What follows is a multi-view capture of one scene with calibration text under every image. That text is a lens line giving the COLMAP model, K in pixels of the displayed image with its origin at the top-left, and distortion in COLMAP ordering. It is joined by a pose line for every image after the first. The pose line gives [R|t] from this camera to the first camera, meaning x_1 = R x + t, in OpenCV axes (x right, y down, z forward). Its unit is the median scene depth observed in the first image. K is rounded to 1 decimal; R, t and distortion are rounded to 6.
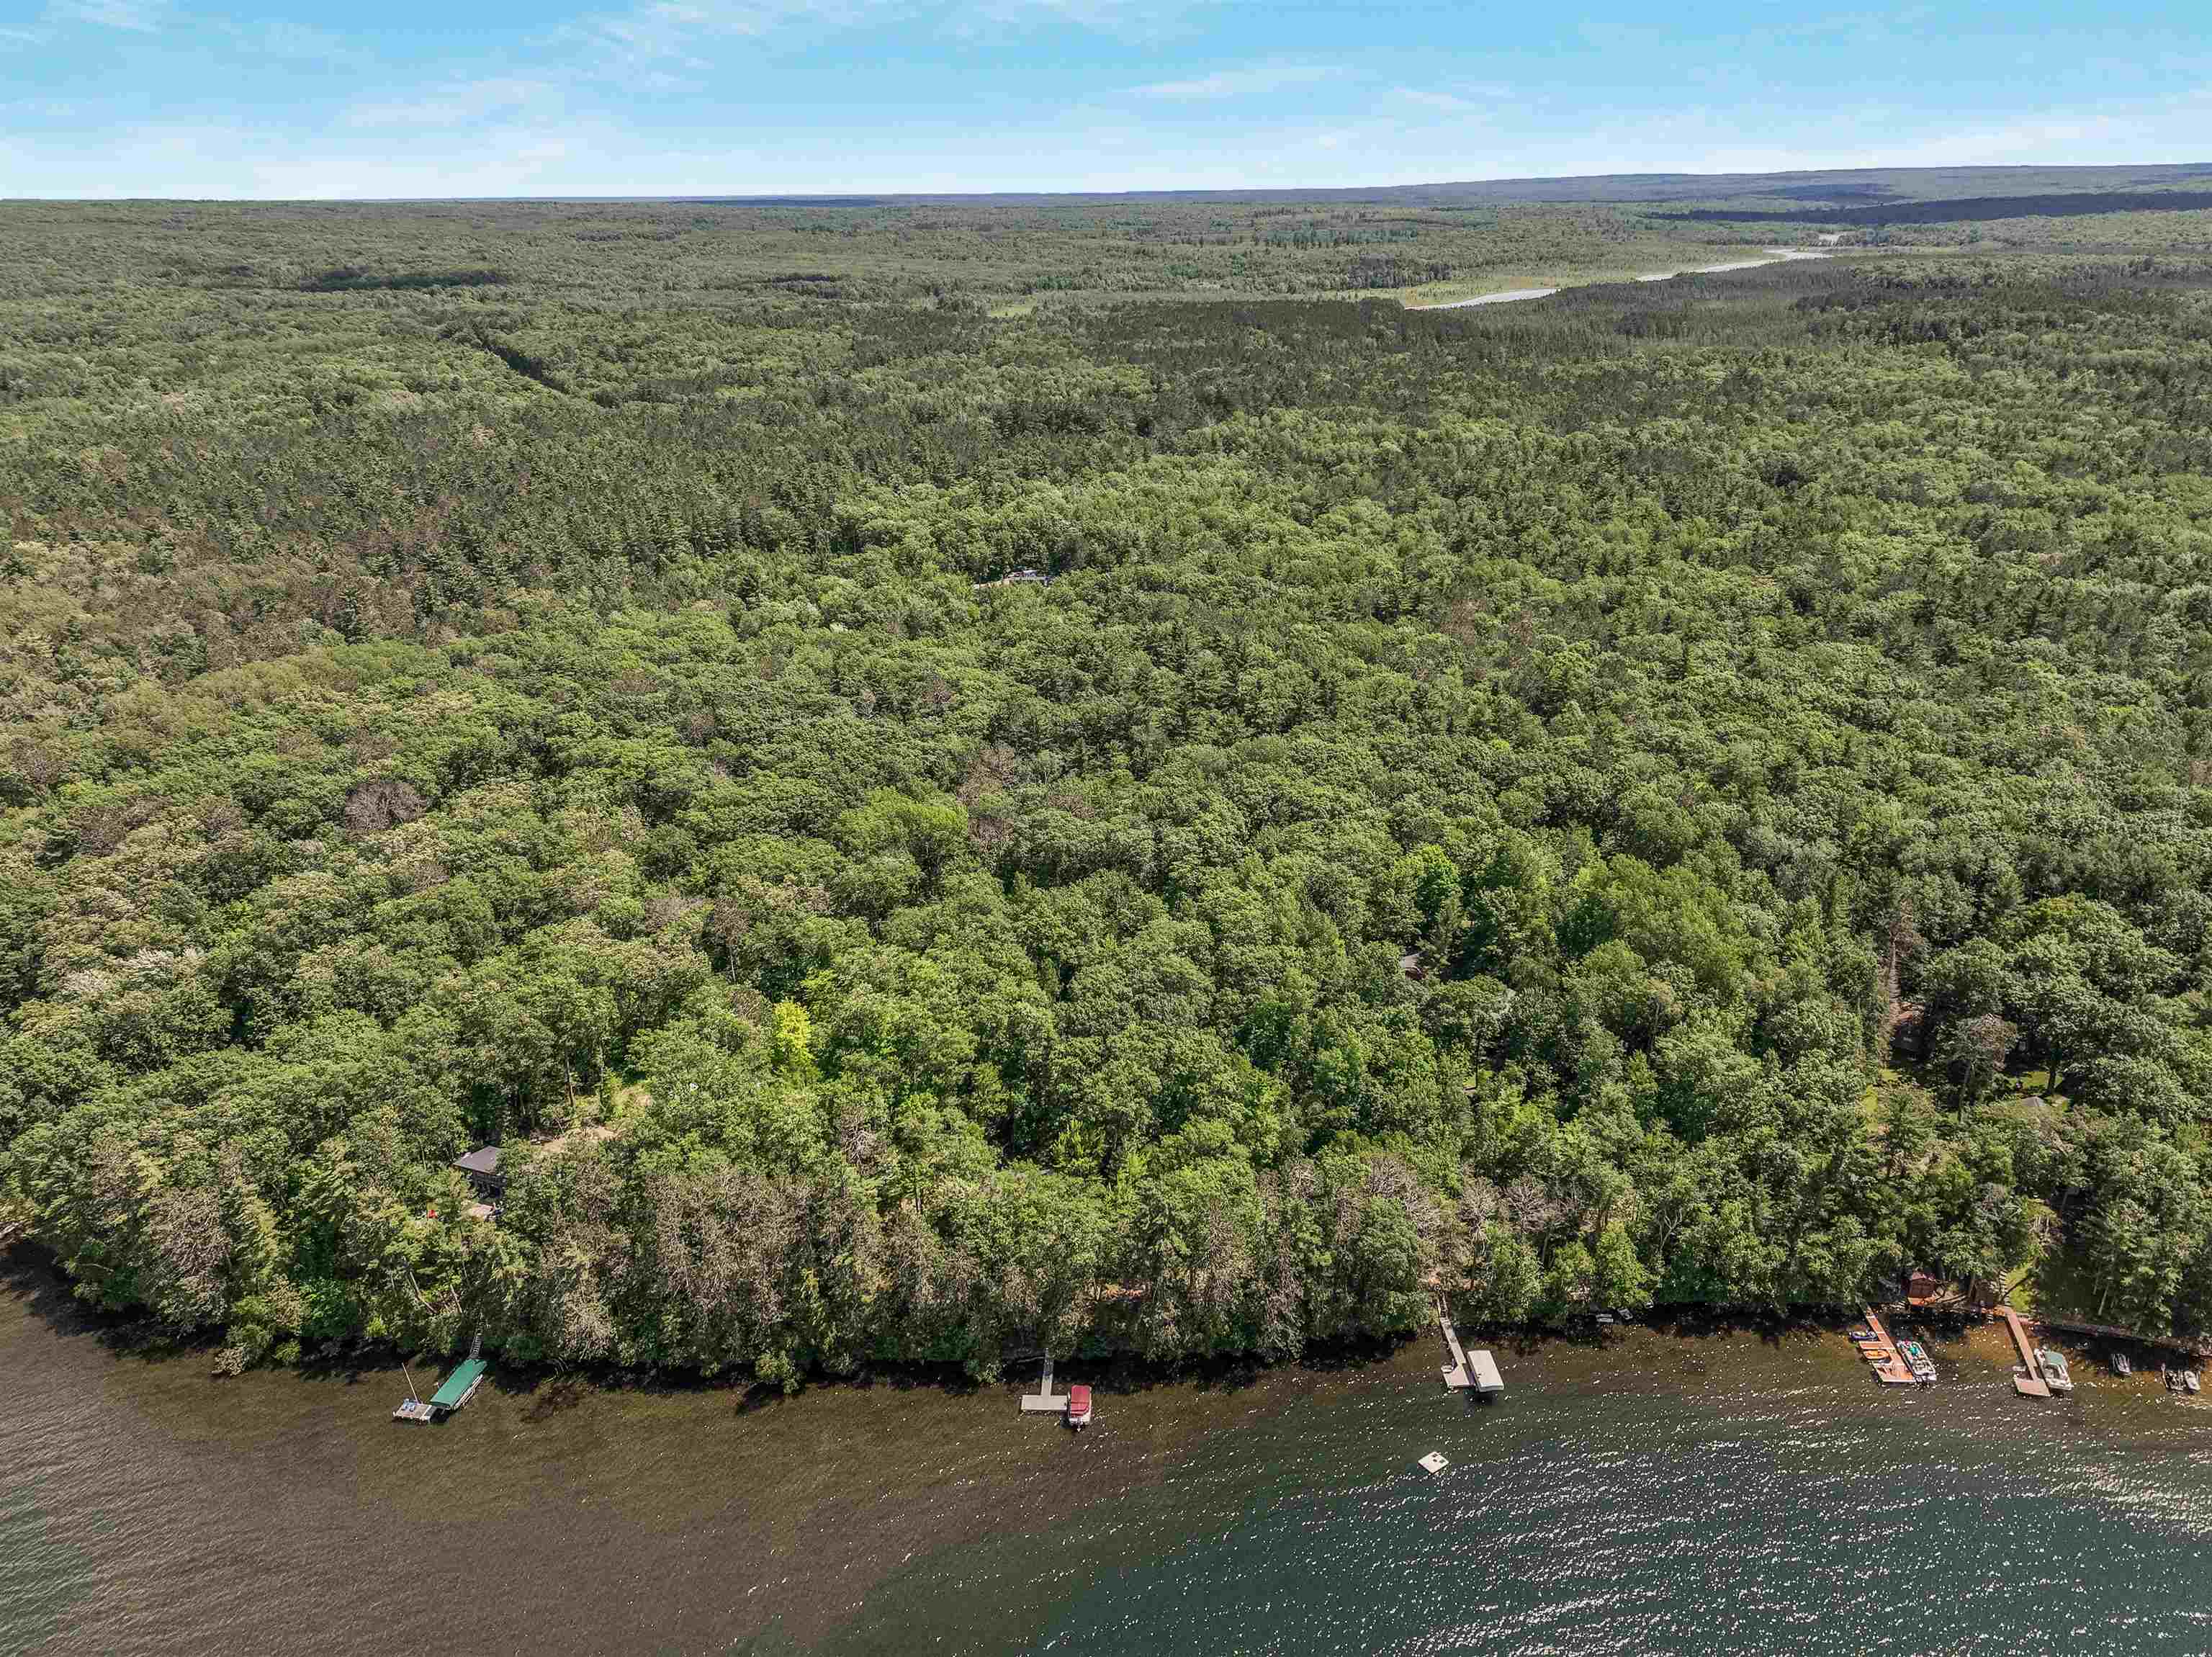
lens RADIAL K [[1596.0, 0, 1123.8], [0, 1596.0, 828.7], [0, 0, 1]] dist [-0.016749, 0.037737]
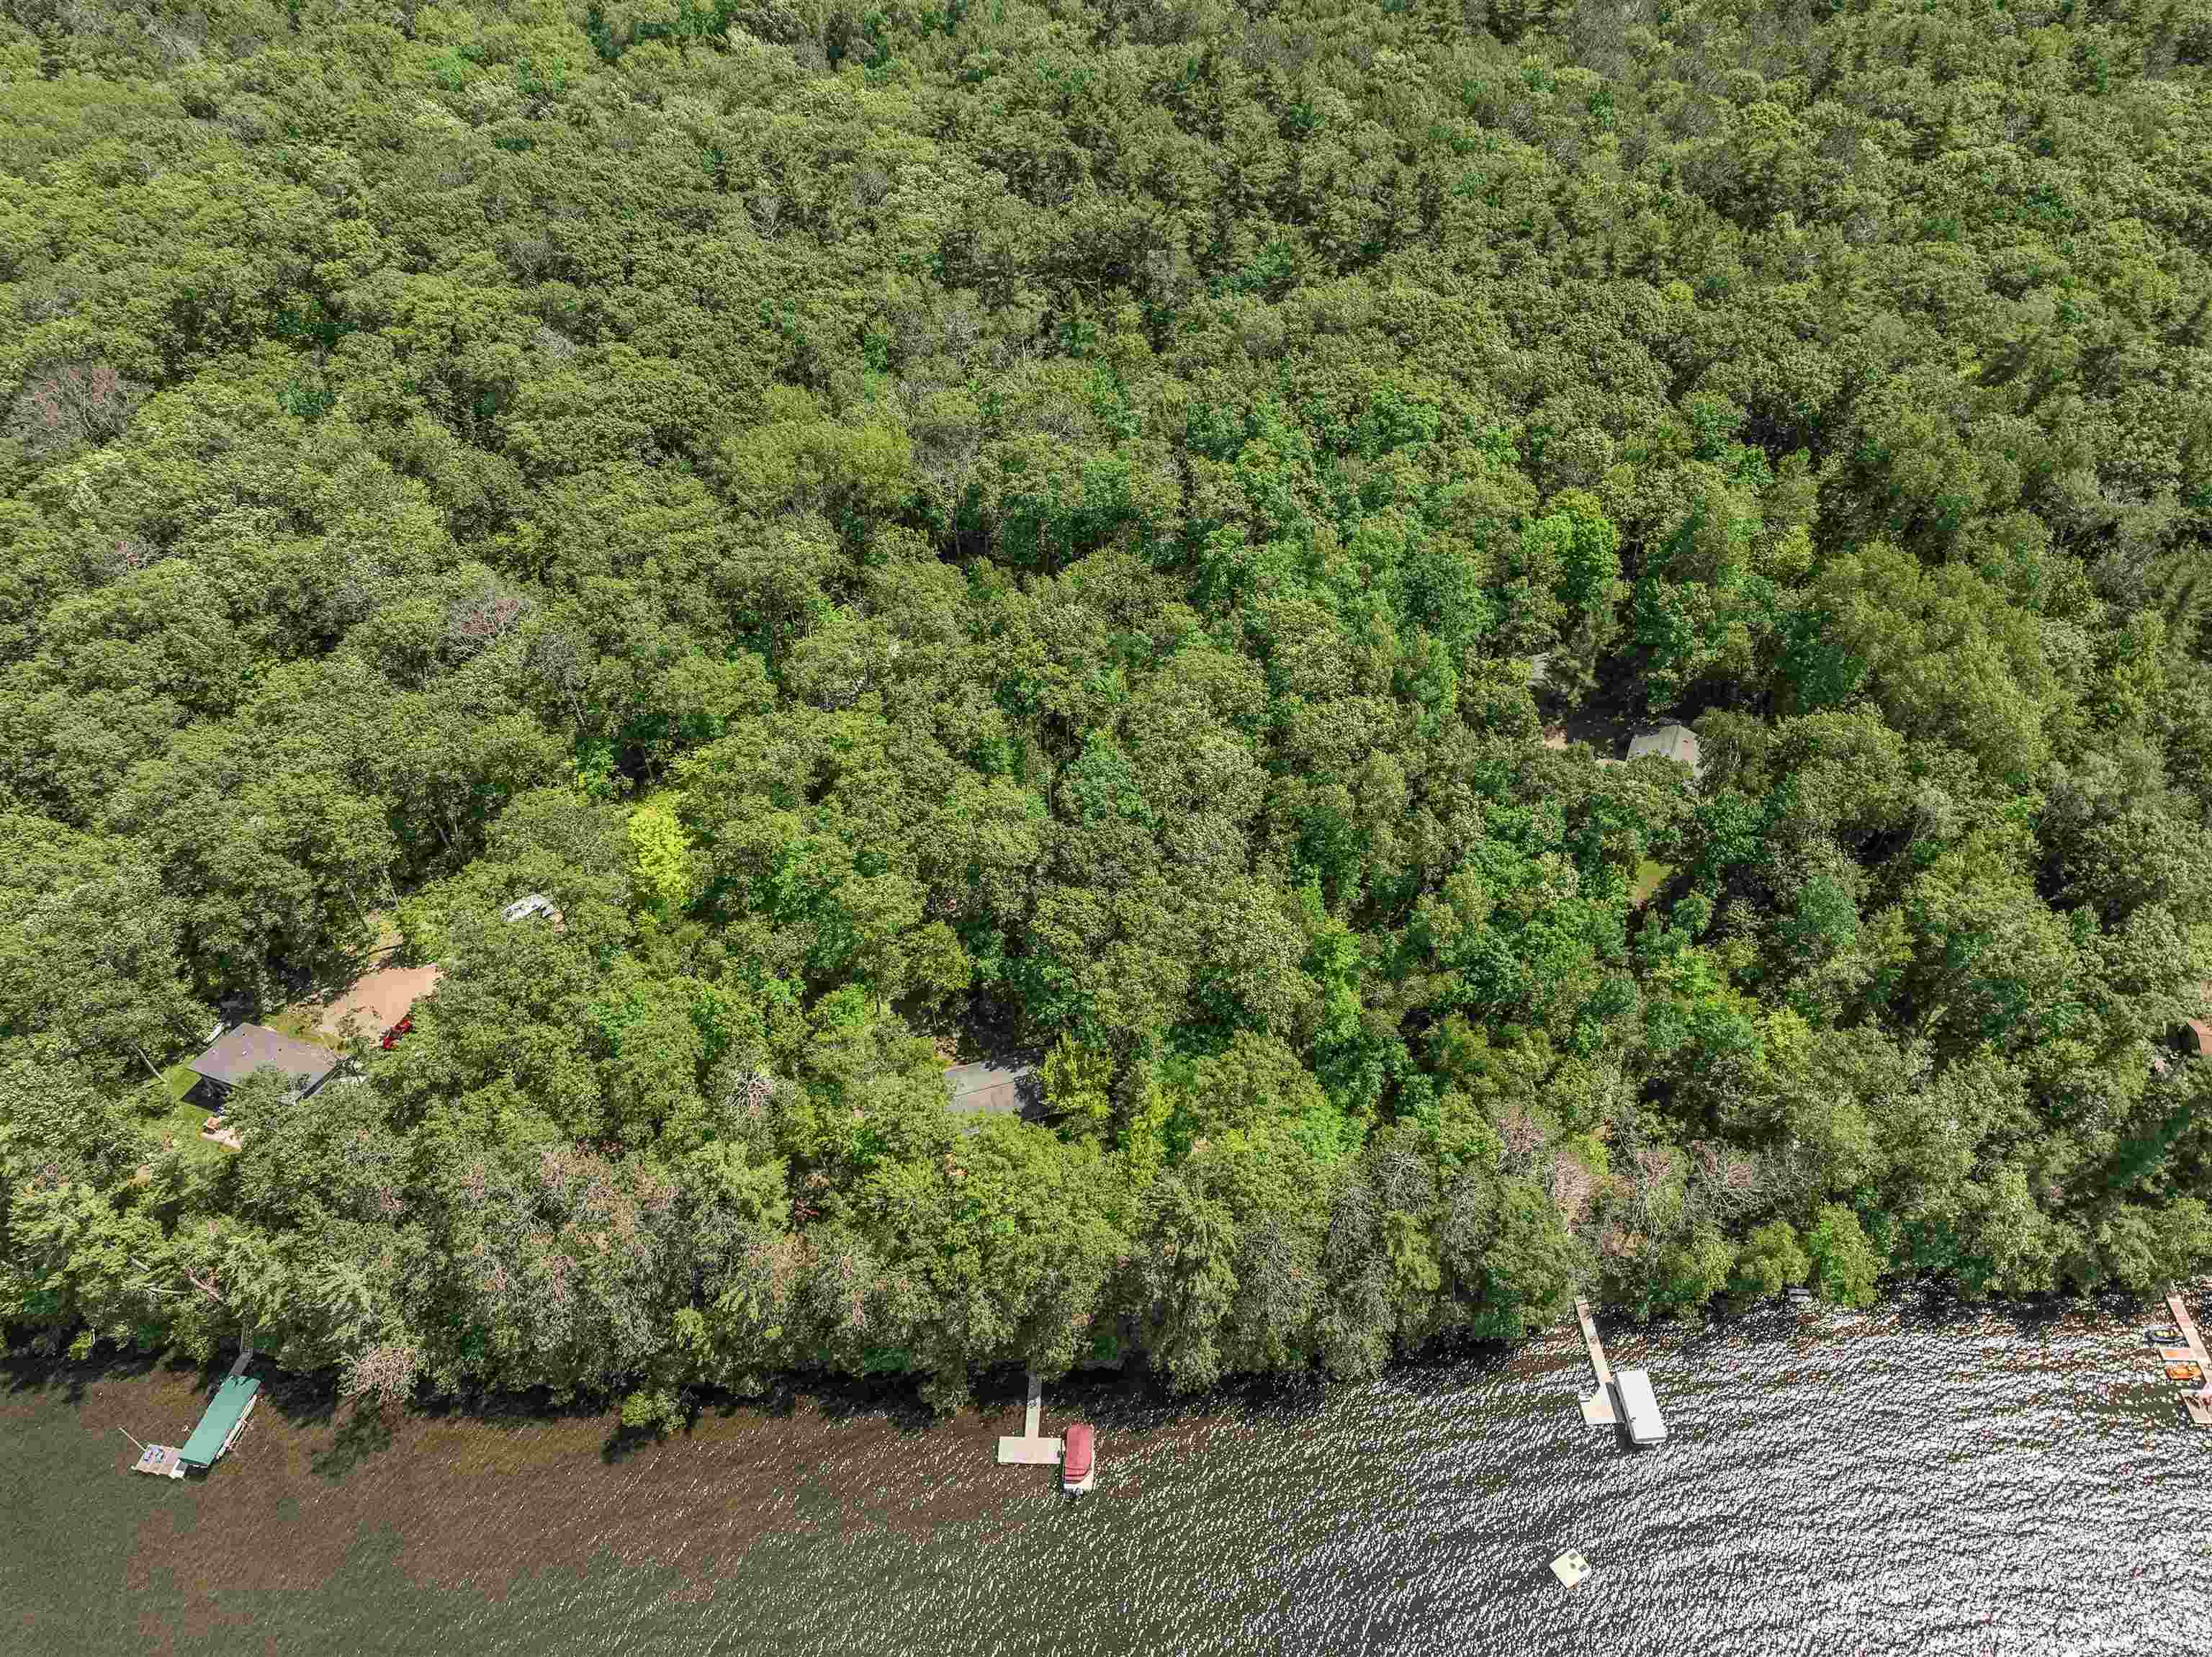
lens RADIAL K [[1596.0, 0, 1123.8], [0, 1596.0, 828.7], [0, 0, 1]] dist [-0.016749, 0.037737]
pose [[0.999996, 0.000325, -0.002785, -0.003609], [0.000809, 0.917522, 0.397683, -0.133017], [0.002684, -0.397684, 0.917519, 0.315657]]
